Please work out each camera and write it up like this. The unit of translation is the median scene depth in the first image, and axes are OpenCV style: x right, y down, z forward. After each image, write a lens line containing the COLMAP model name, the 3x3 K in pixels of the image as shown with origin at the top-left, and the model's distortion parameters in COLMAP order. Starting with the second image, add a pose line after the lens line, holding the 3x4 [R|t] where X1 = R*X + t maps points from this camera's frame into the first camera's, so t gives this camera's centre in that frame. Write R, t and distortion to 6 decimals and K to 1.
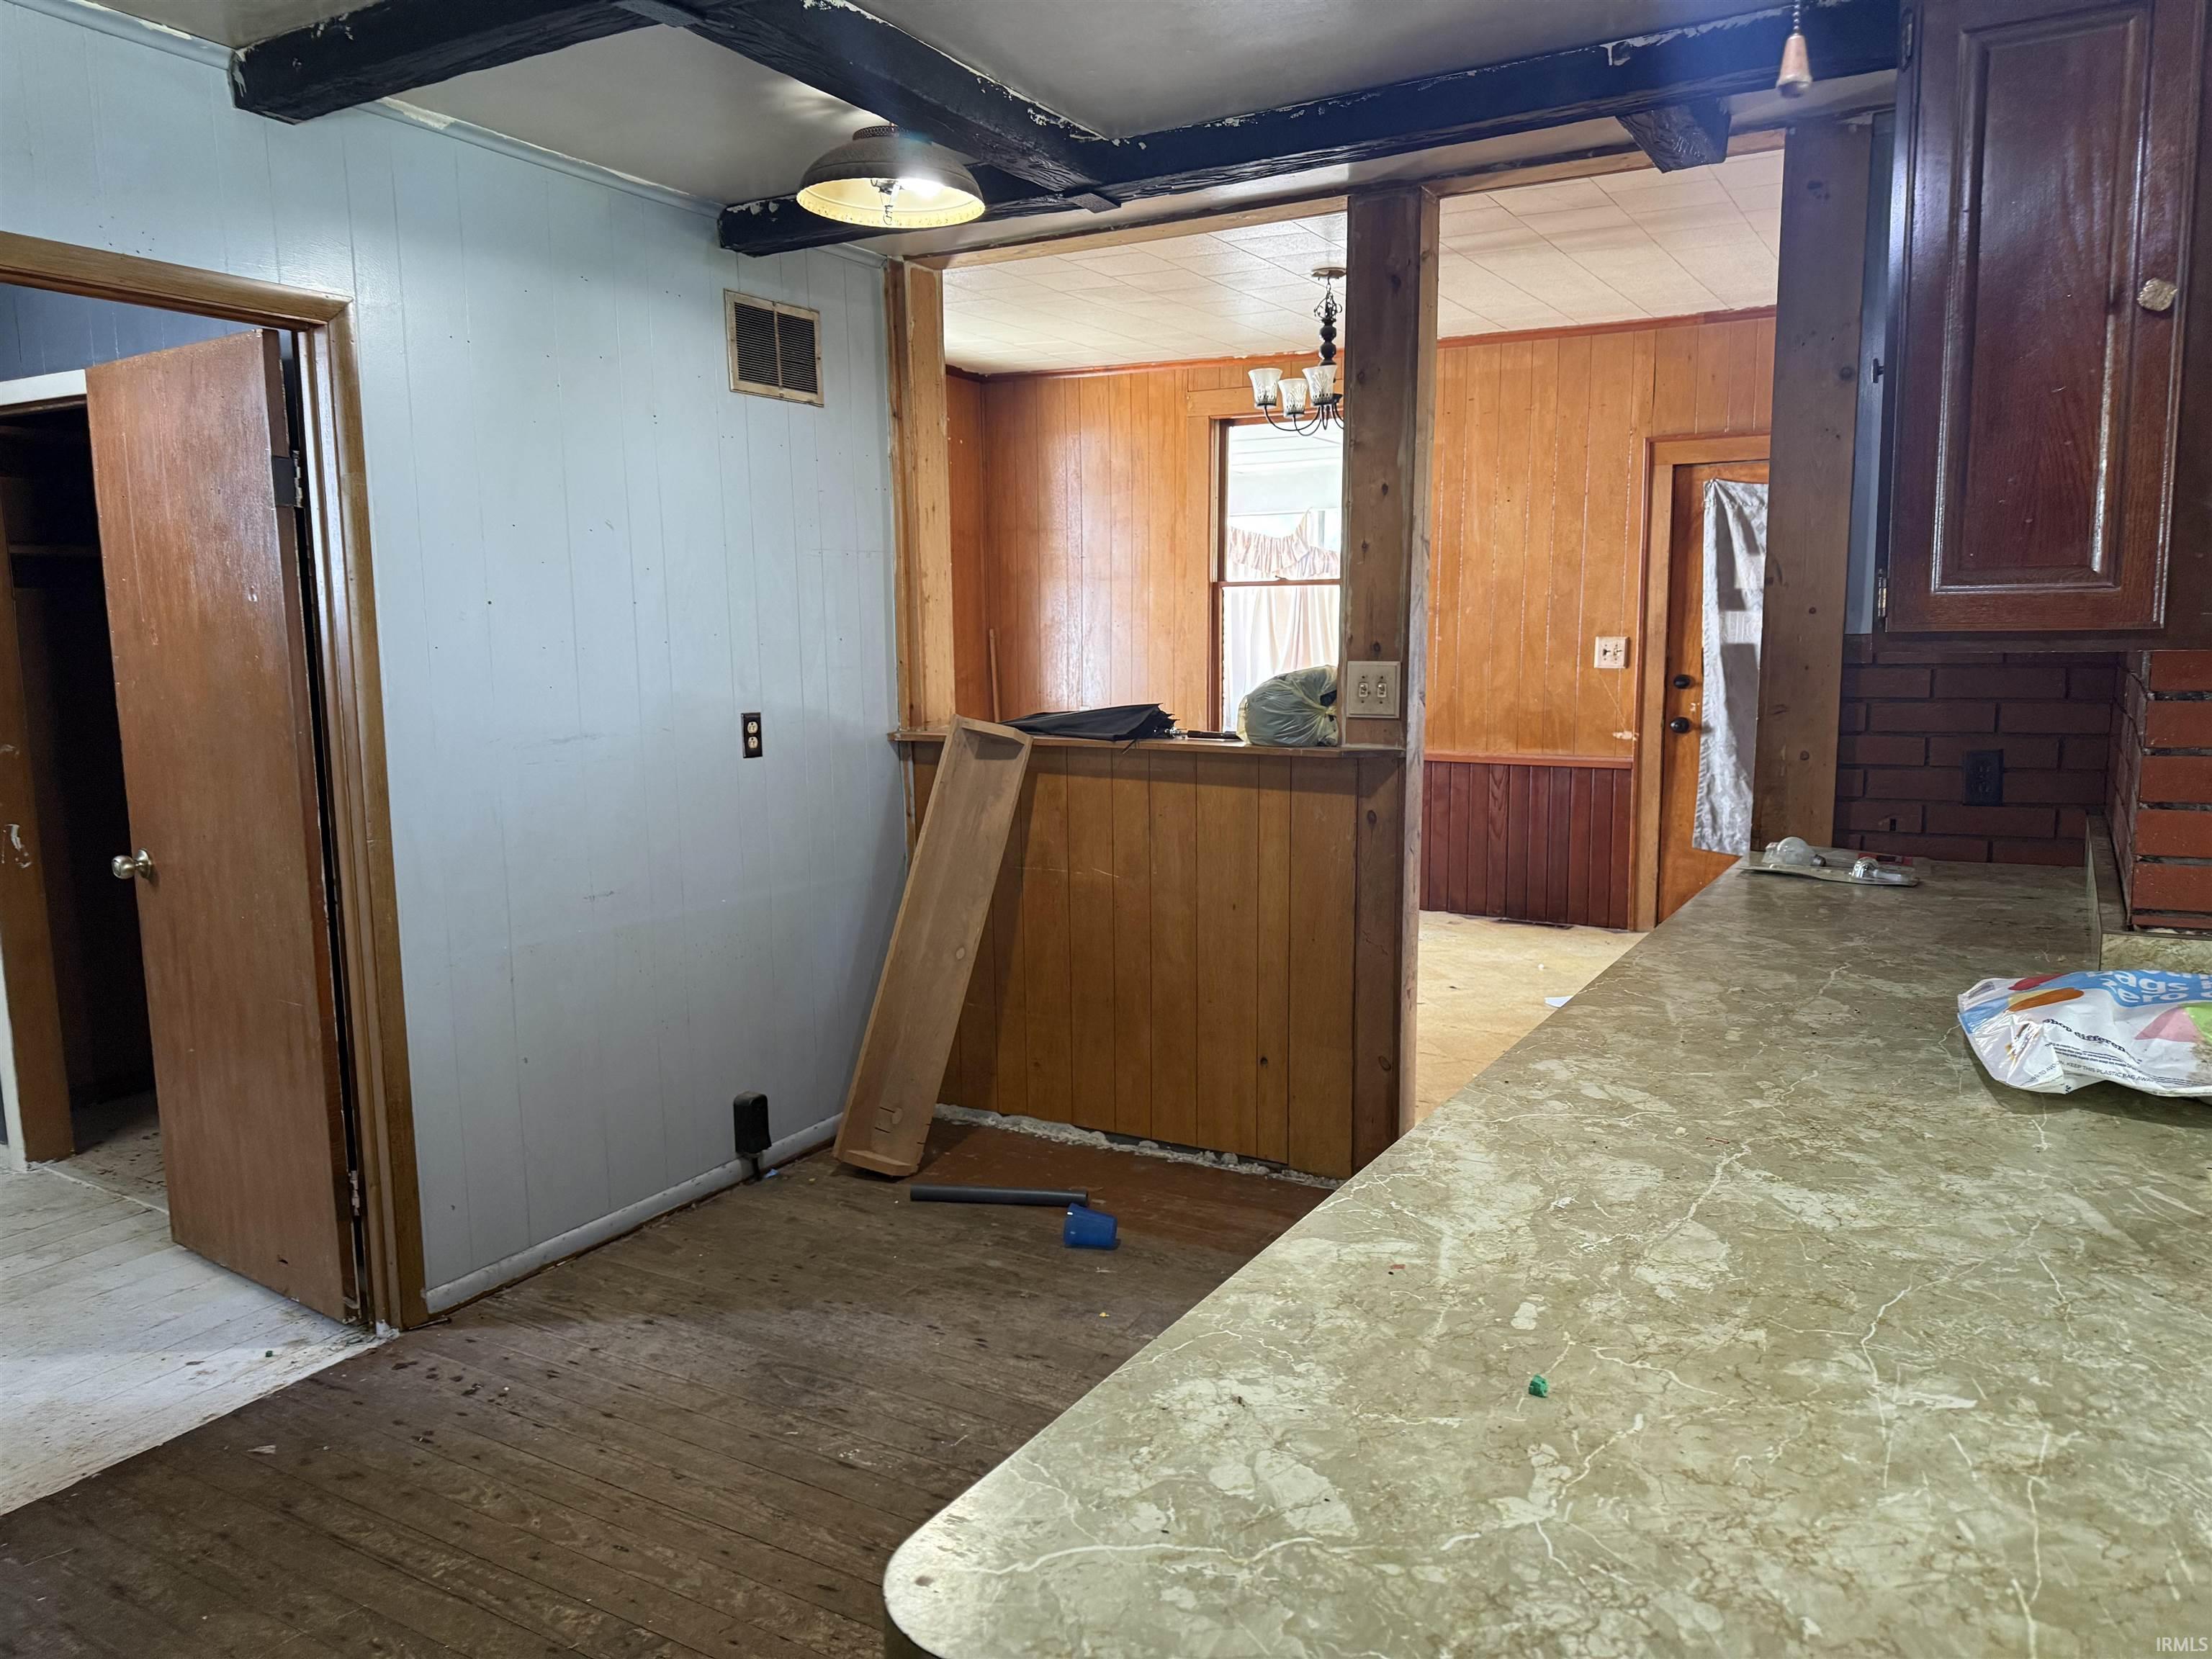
lens RADIAL K [[1574.2, 0, 1112.9], [0, 1574.2, 831.9], [0, 0, 1]] dist [0.006501, 0.001201]
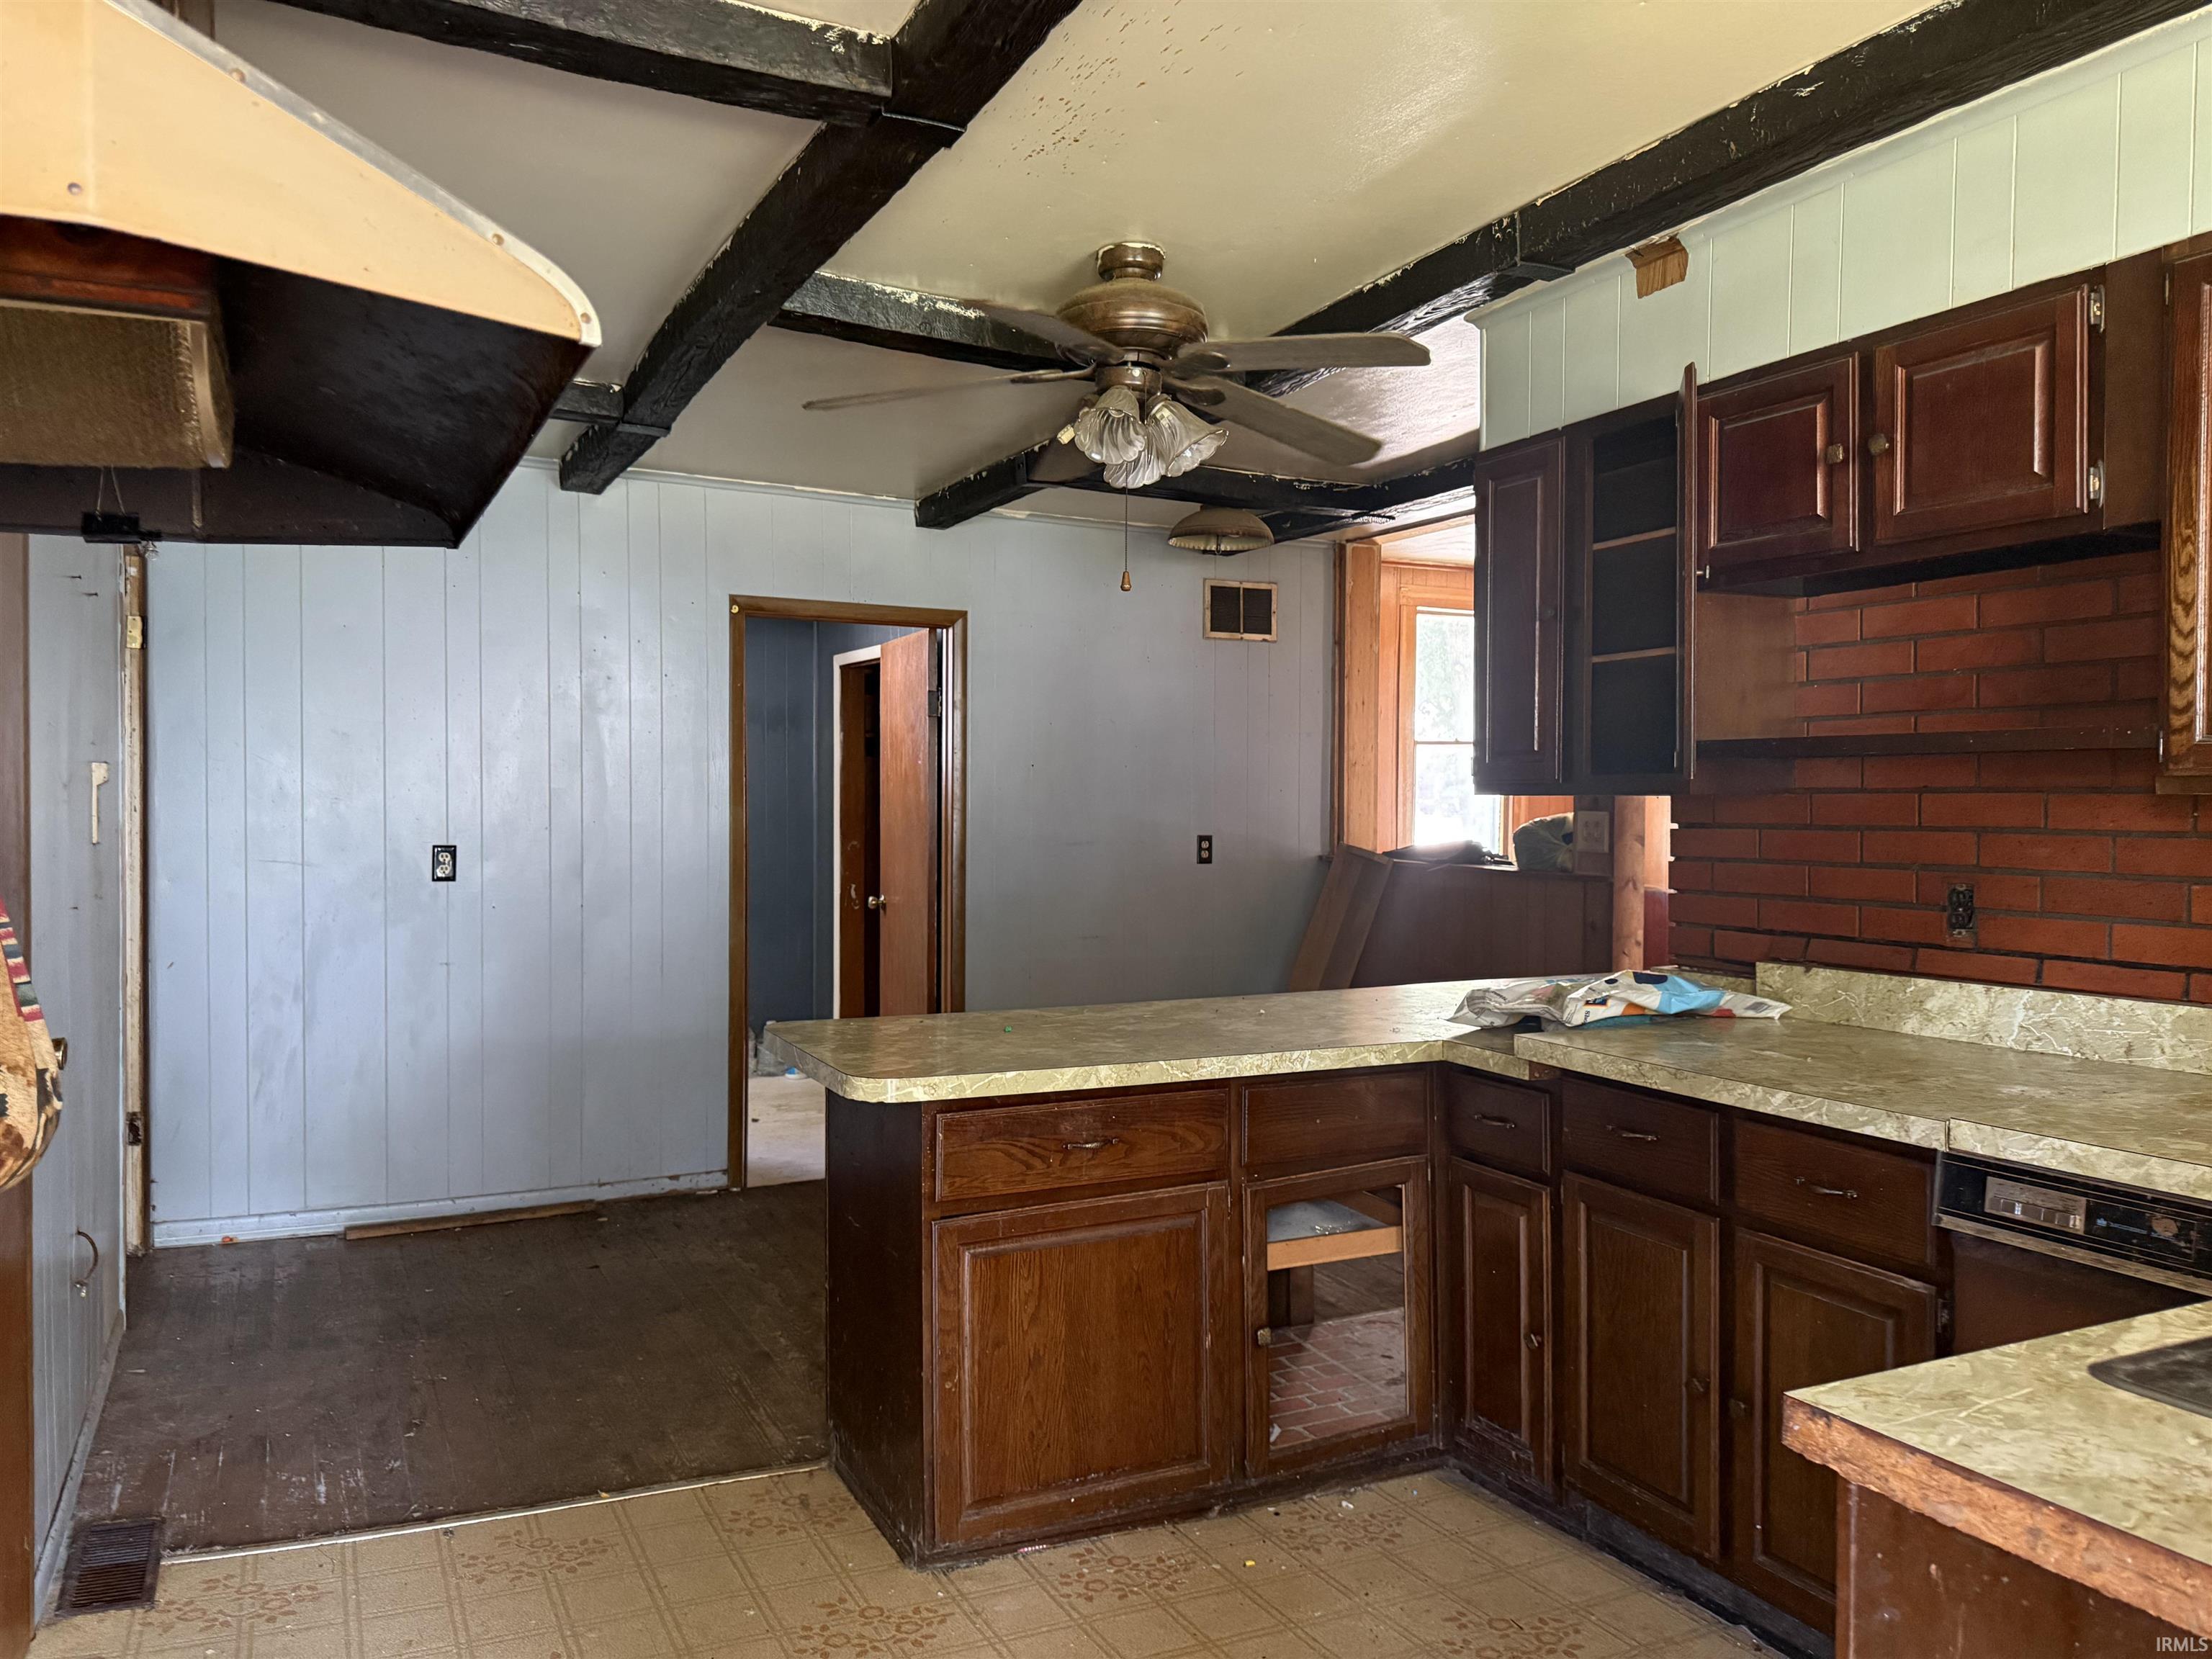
lens RADIAL K [[1574.2, 0, 1103.1], [0, 1574.2, 824.0], [0, 0, 1]] dist [0.006501, 0.001201]
pose [[0.838008, 0.027385, -0.544971, 0.551328], [-0.088052, 0.992437, -0.085529, 0.058273], [0.538507, 0.119659, 0.834081, -0.383757]]
